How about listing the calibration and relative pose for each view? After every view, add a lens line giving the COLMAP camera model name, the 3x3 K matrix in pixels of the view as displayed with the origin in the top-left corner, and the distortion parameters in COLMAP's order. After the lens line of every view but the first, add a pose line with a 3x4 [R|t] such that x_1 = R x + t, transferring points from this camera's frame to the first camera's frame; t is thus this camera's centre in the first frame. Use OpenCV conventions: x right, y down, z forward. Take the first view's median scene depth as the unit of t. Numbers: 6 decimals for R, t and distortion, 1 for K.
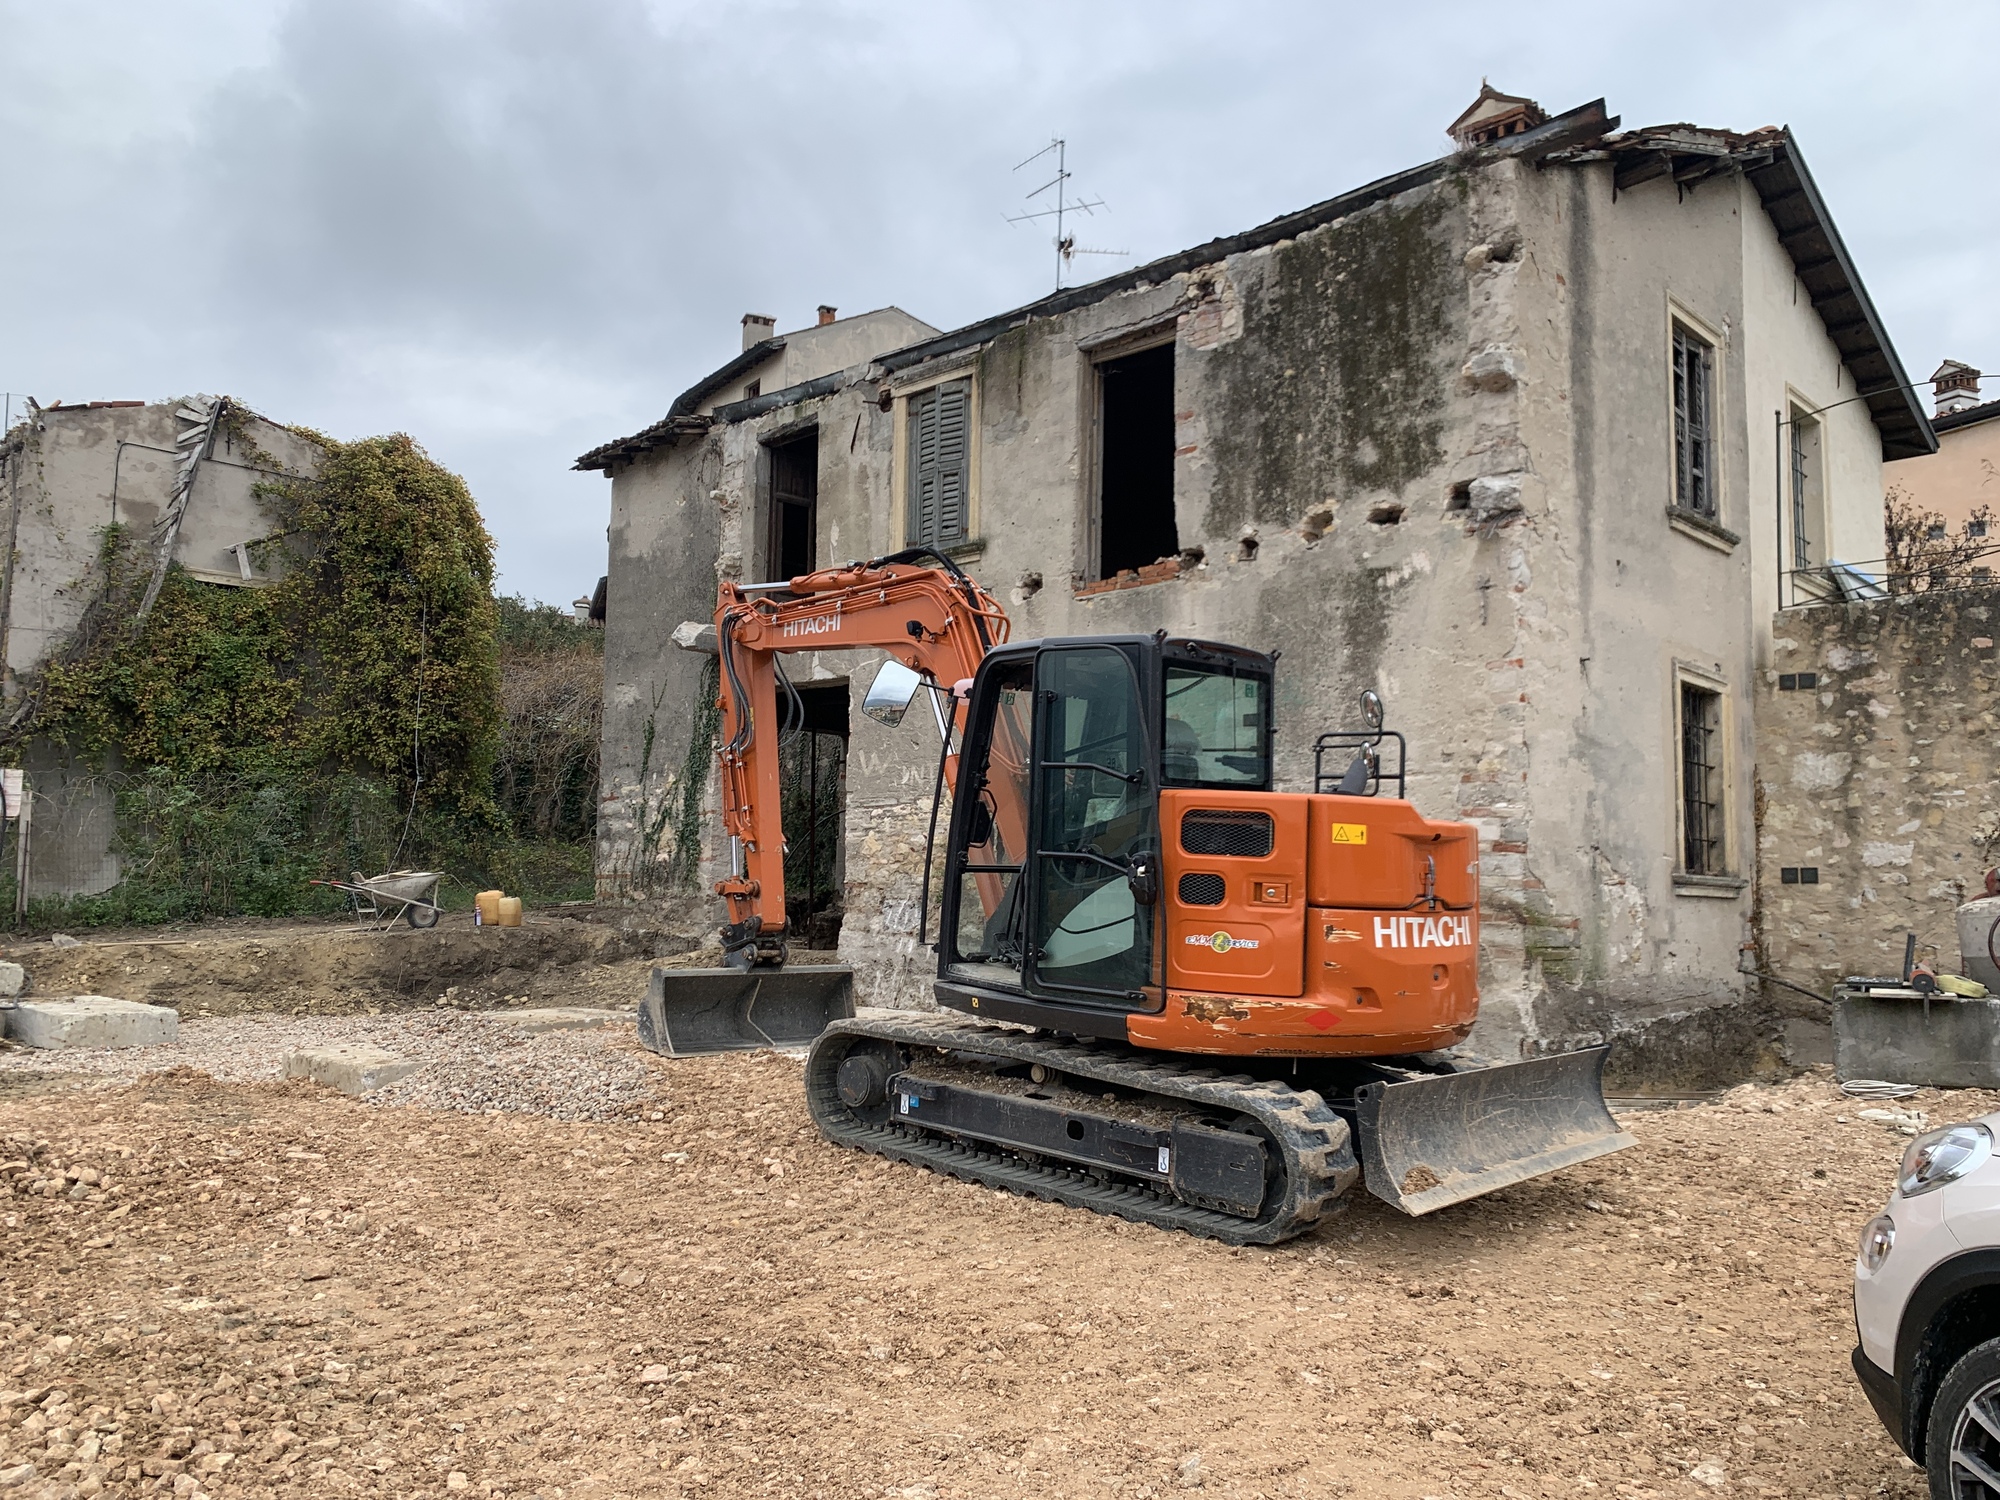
lens RADIAL K [[1561.1, 0, 1002.3], [0, 1561.1, 793.0], [0, 0, 1]] dist [0.049171, -0.112188]
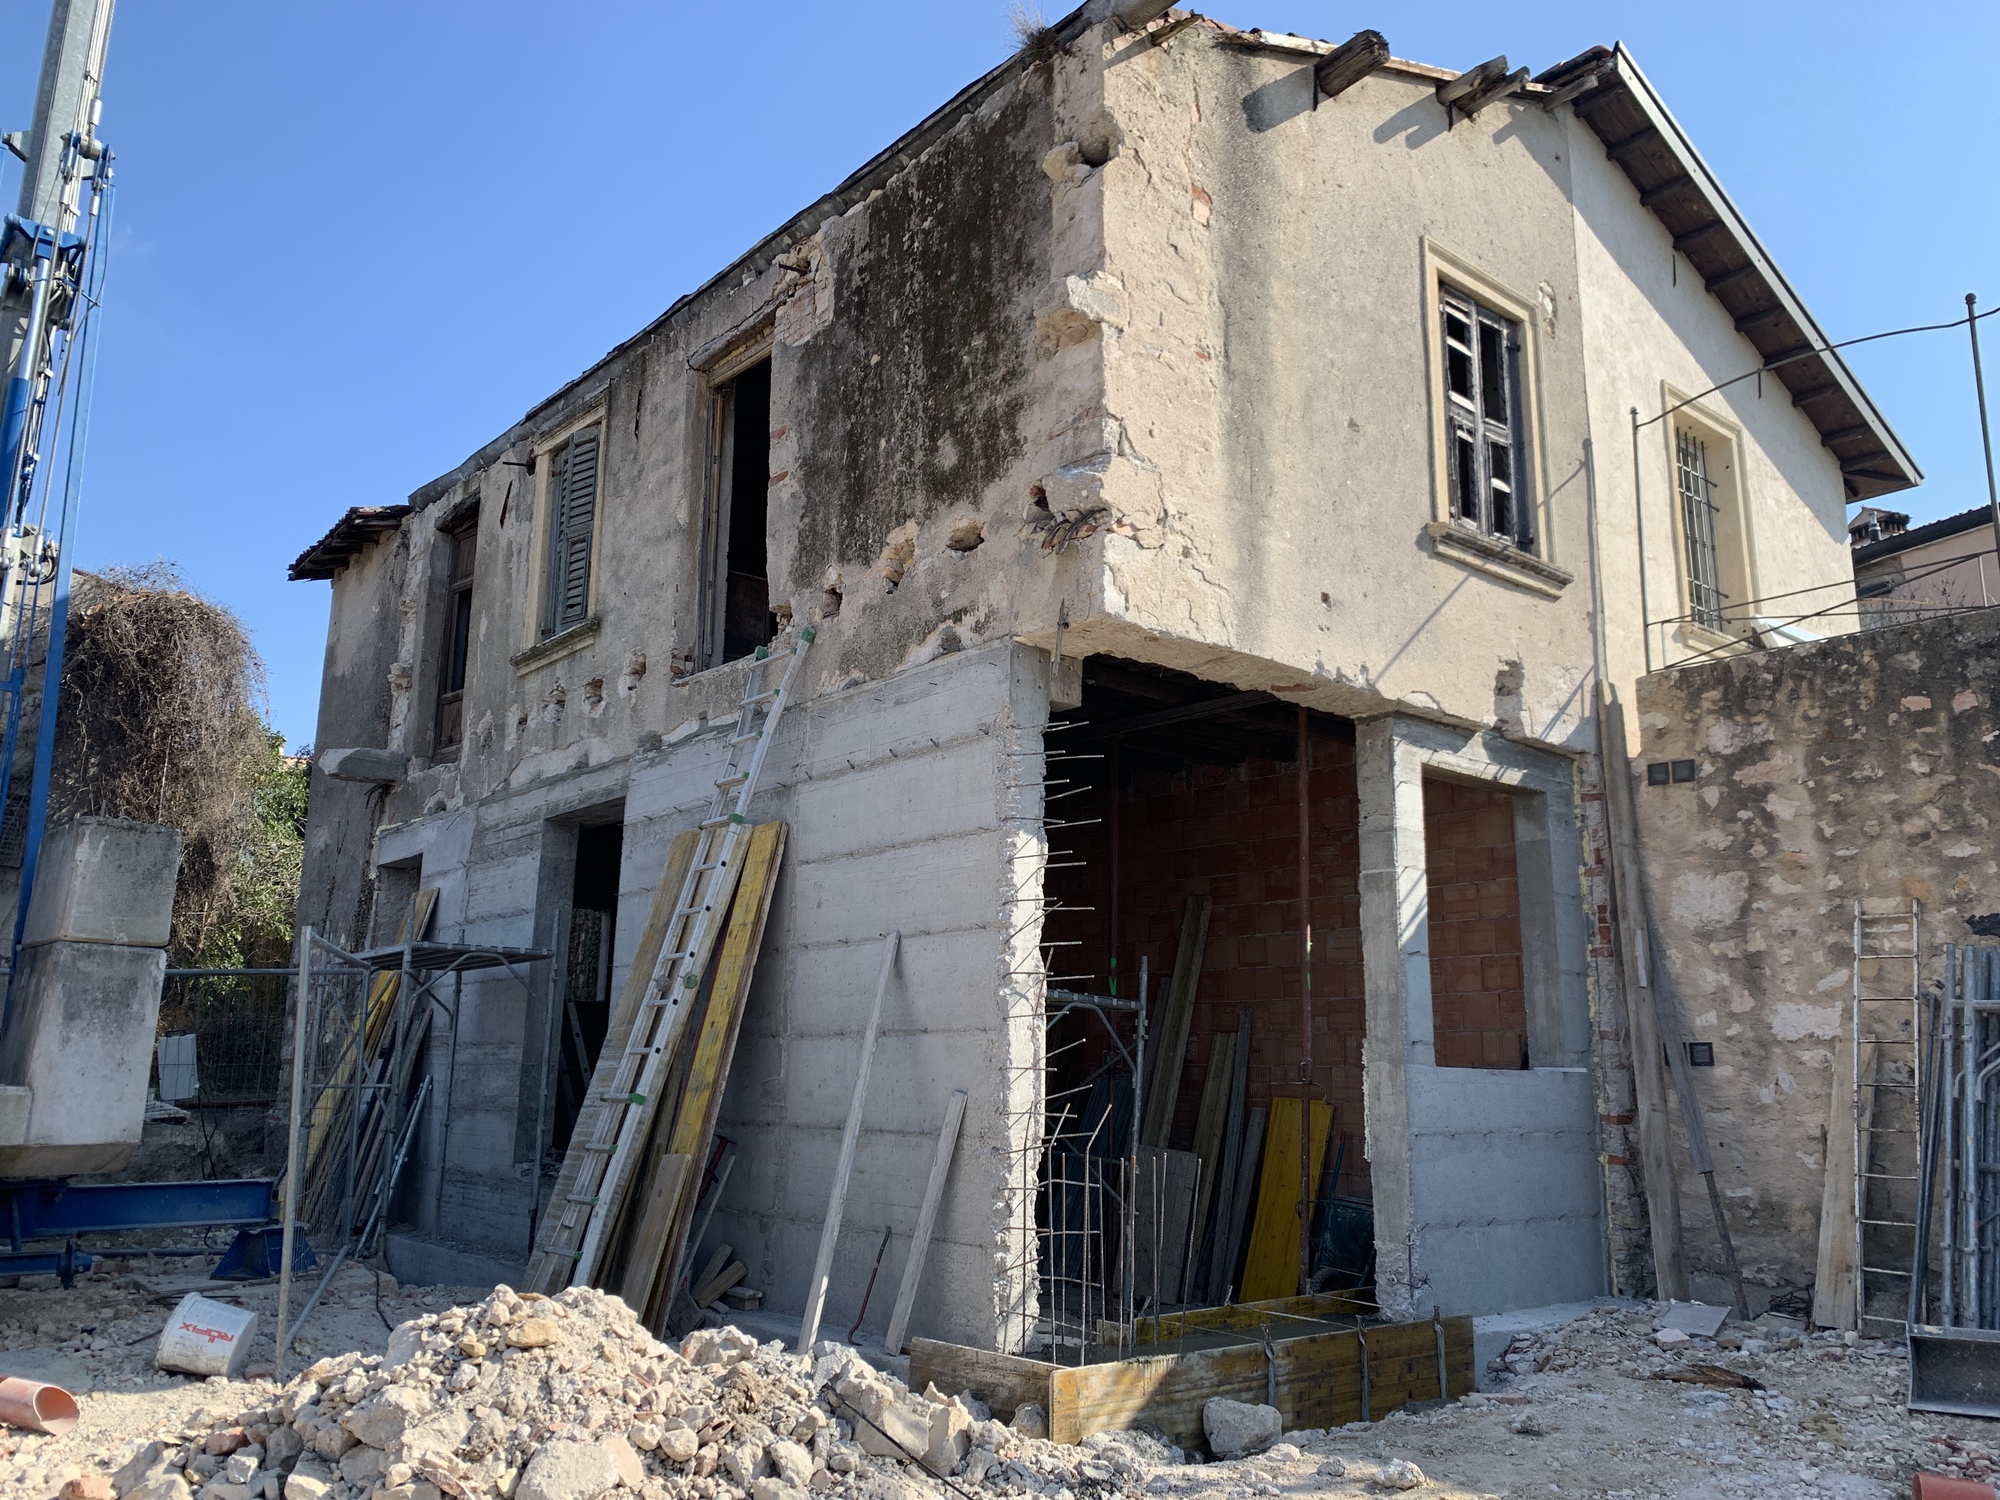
lens RADIAL K [[1548.1, 0, 1000.0], [0, 1548.1, 750.0], [0, 0, 1]] dist [0.110602, -0.292556]
pose [[0.996136, -0.024300, -0.084392, 0.285399], [0.013506, 0.991914, -0.126192, 0.003349], [0.086776, 0.124565, 0.988410, 0.300585]]
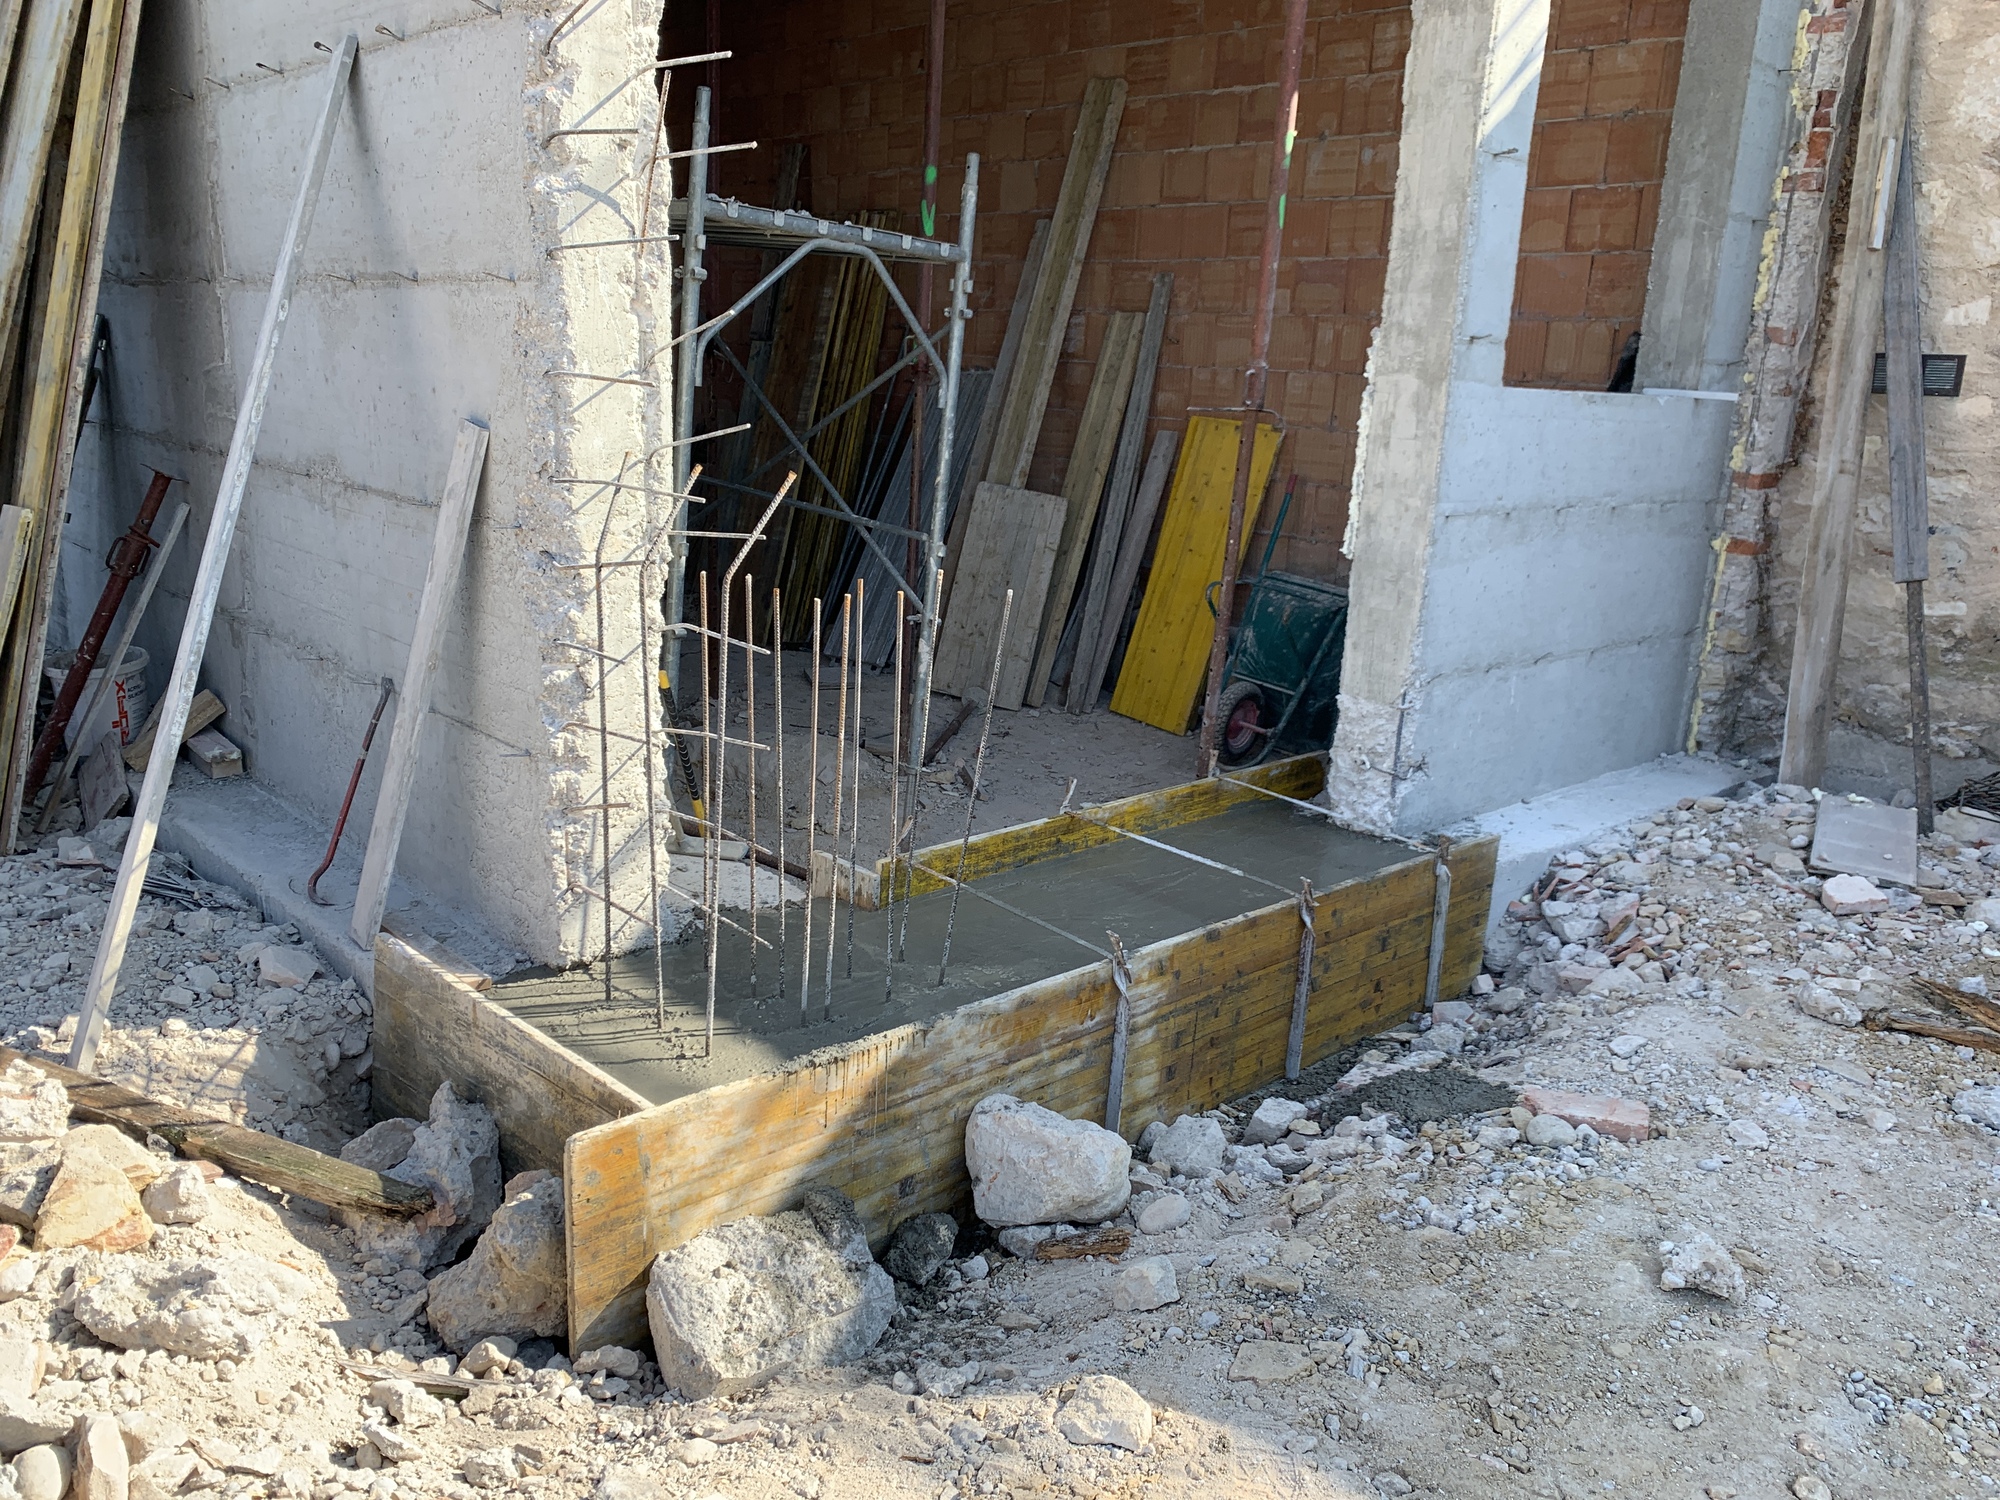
lens RADIAL K [[1574.2, 0, 1000.0], [0, 1574.2, 750.0], [0, 0, 1]] dist [0.051770, -0.044628]
pose [[0.998754, 0.039024, -0.031111, 0.312584], [-0.027001, 0.946774, 0.320764, 0.021089], [0.041972, -0.319524, 0.946648, 0.616613]]
